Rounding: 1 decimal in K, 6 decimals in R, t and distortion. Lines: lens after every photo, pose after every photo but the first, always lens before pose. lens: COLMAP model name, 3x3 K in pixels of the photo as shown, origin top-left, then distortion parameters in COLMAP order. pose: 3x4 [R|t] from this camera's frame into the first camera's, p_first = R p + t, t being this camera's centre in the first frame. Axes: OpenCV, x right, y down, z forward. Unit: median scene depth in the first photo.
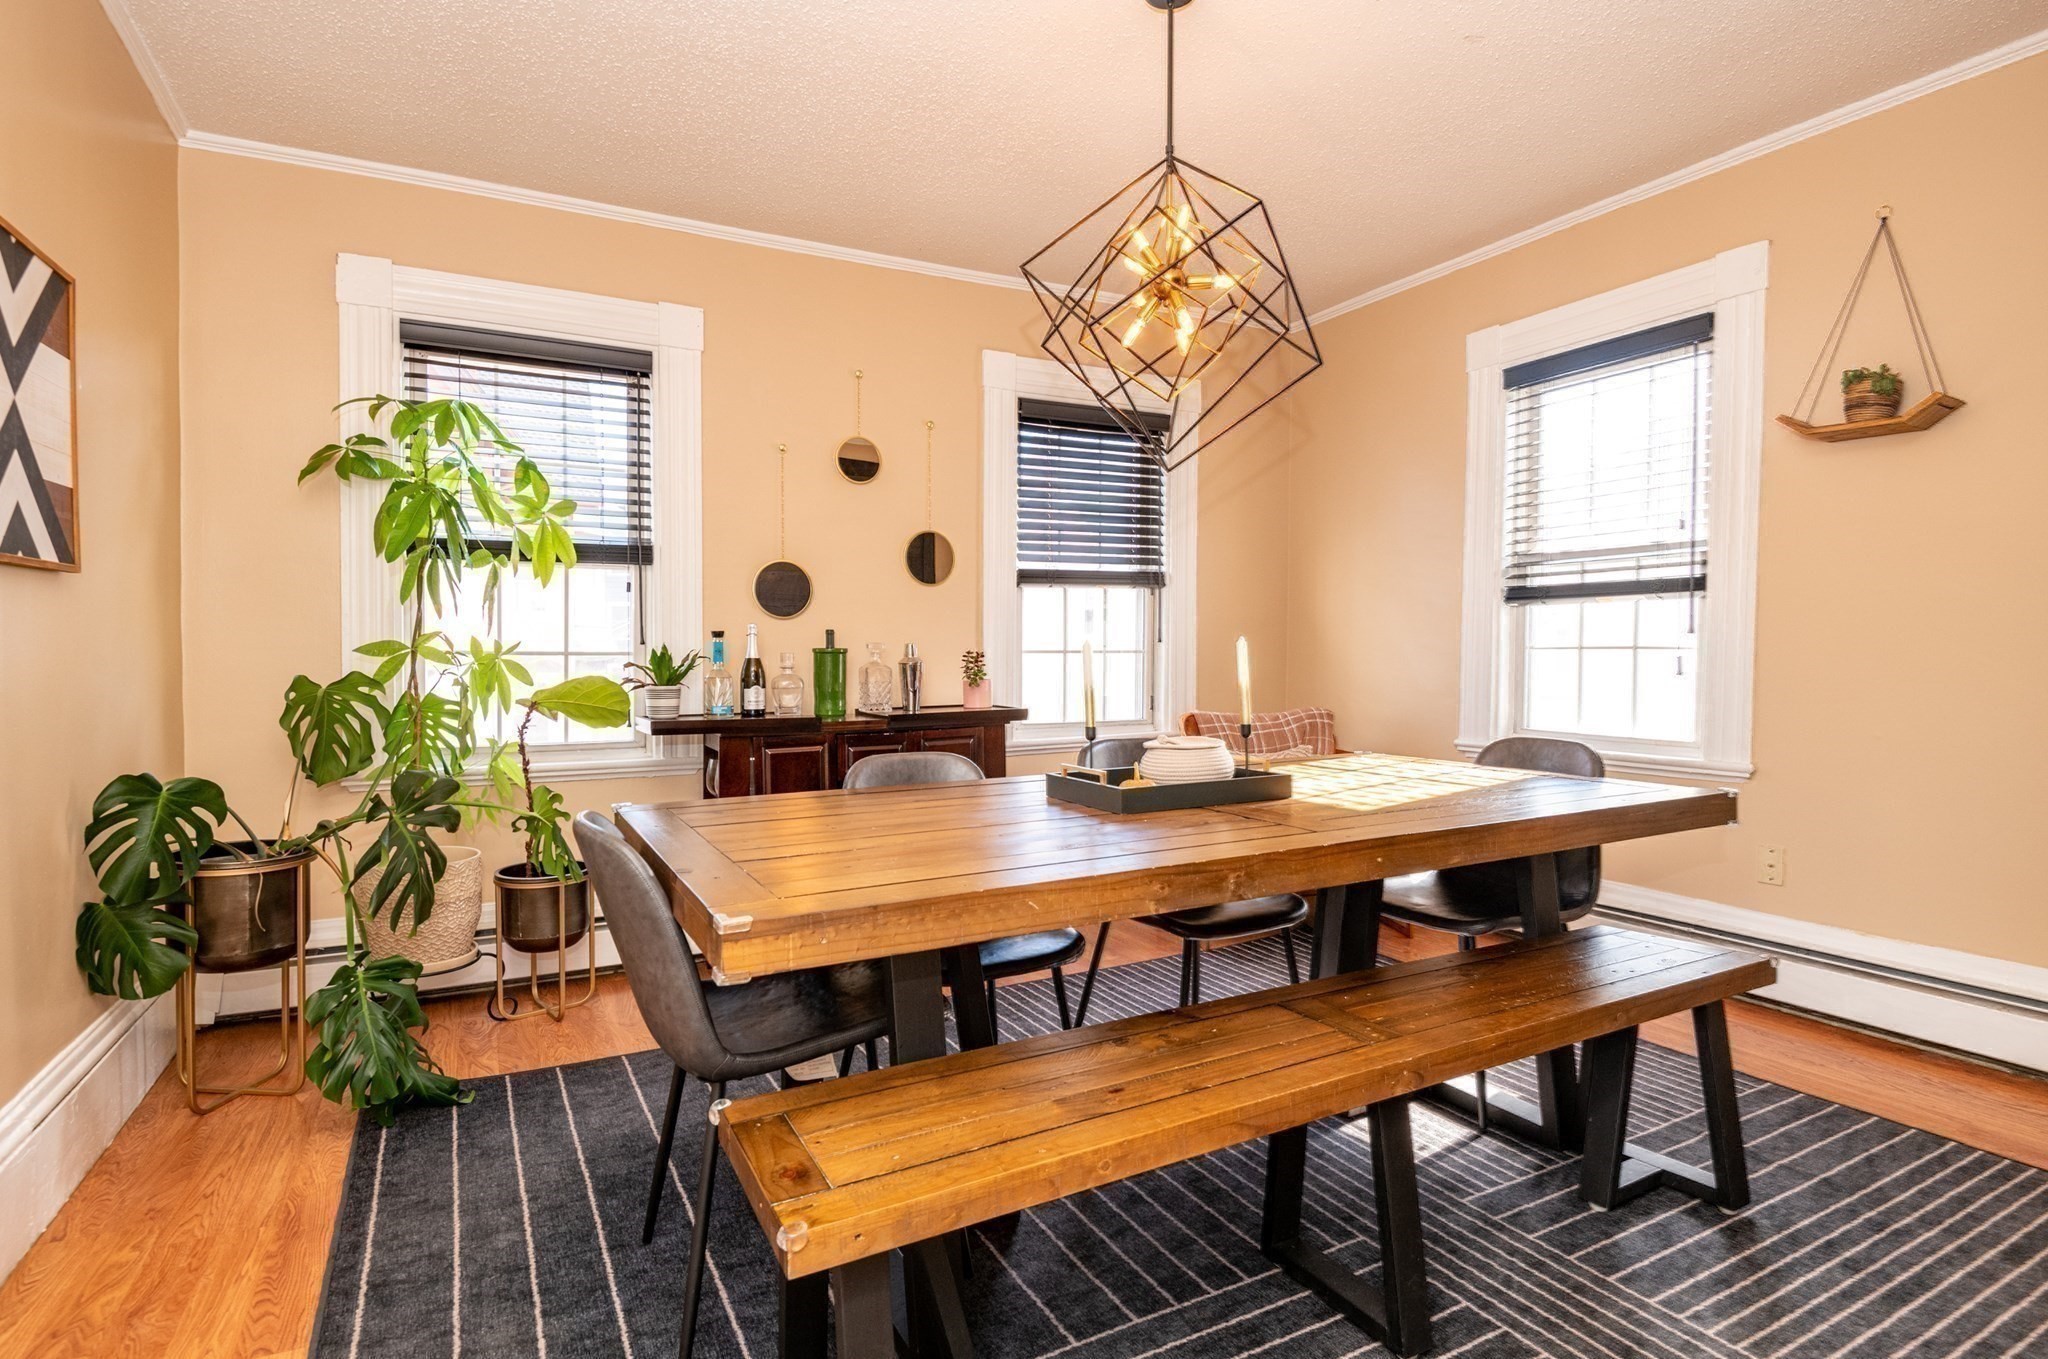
lens RADIAL K [[1043.3, 0, 1059.6], [0, 1043.3, 686.3], [0, 0, 1]] dist [0.000685, -0.021591]
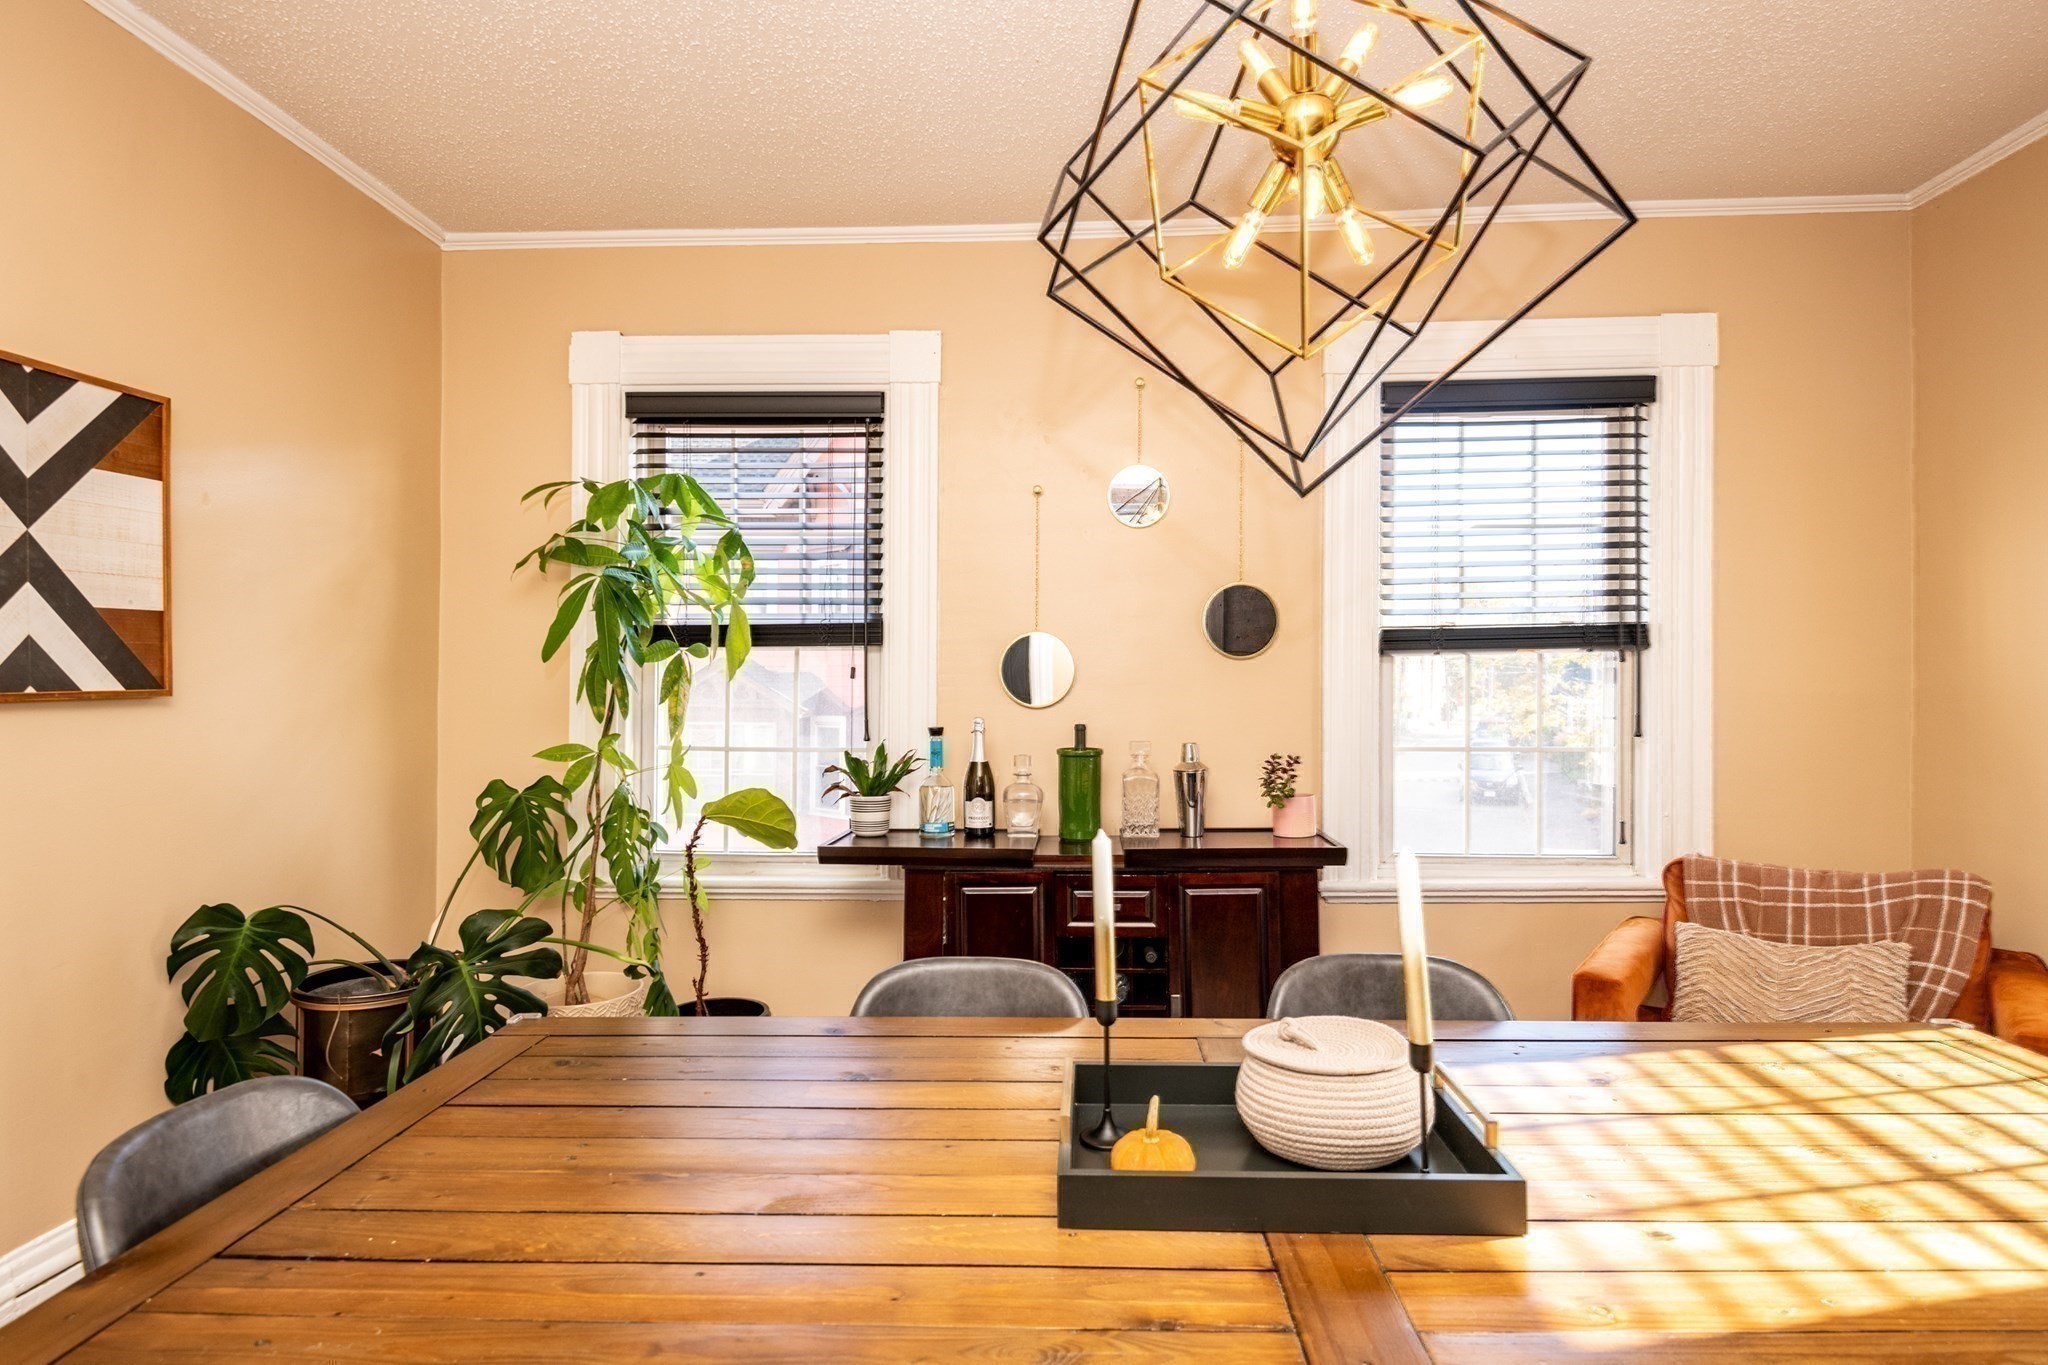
lens RADIAL K [[1126.4, 0, 1033.0], [0, 1126.4, 676.9], [0, 0, 1]] dist [0.005150, -0.001087]
pose [[0.852090, -0.004090, -0.523379, 0.198210], [-0.016896, 0.999233, -0.035316, -0.066974], [0.523122, 0.038936, 0.851368, 0.324977]]
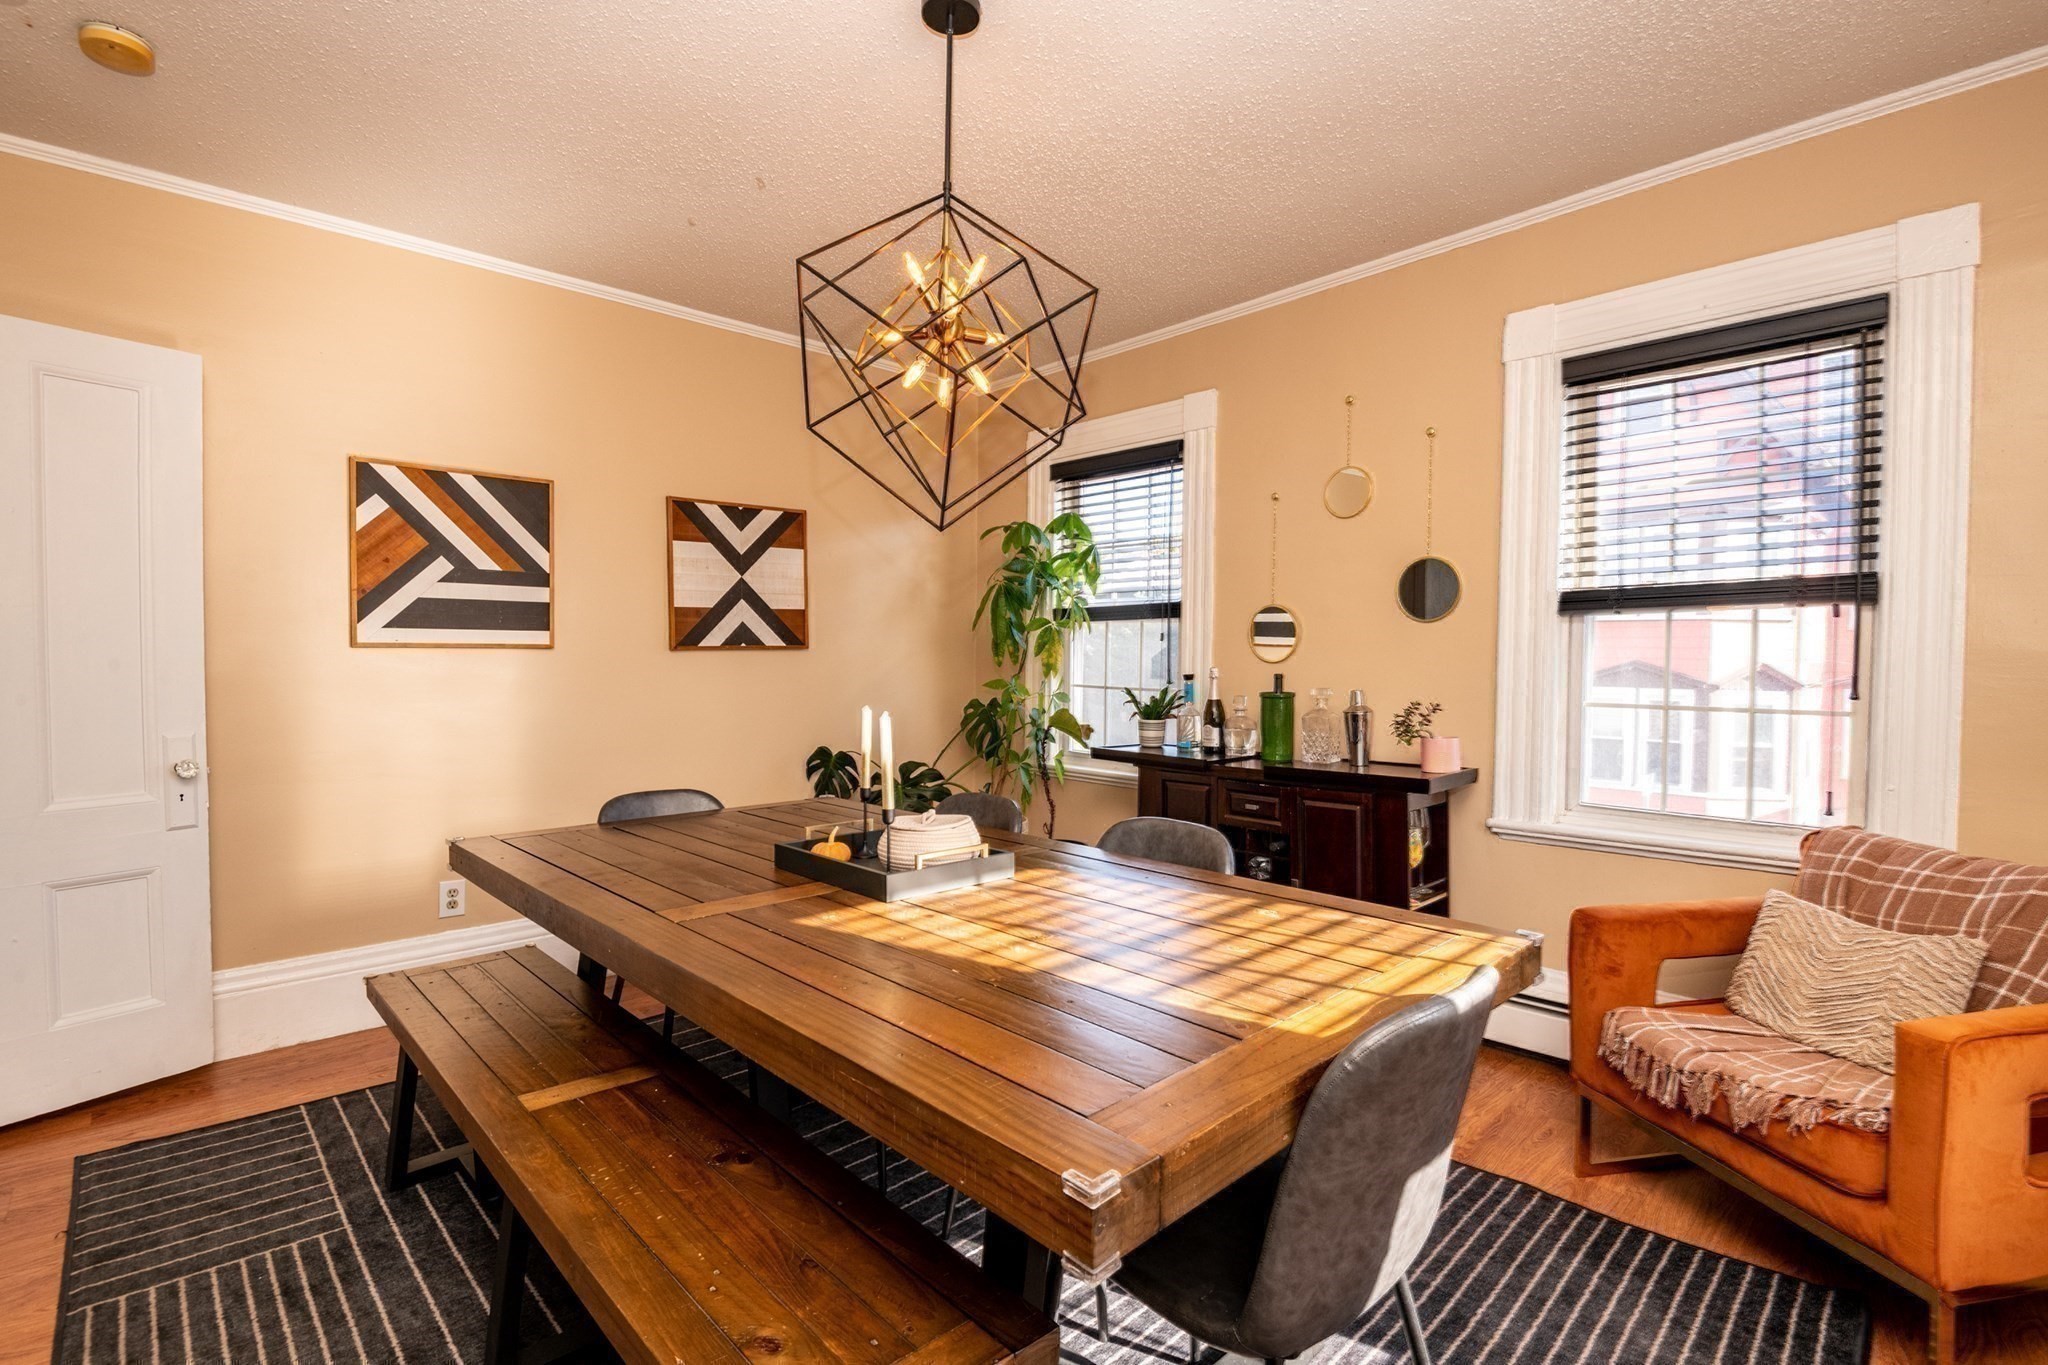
lens RADIAL K [[957.9, 0, 1021.3], [0, 957.9, 678.7], [0, 0, 1]] dist [0.001148, -0.014983]
pose [[0.234197, 0.024376, -0.971884, 0.685468], [-0.038509, 0.999134, 0.015780, -0.061850], [0.971426, 0.033731, 0.234932, 0.615586]]
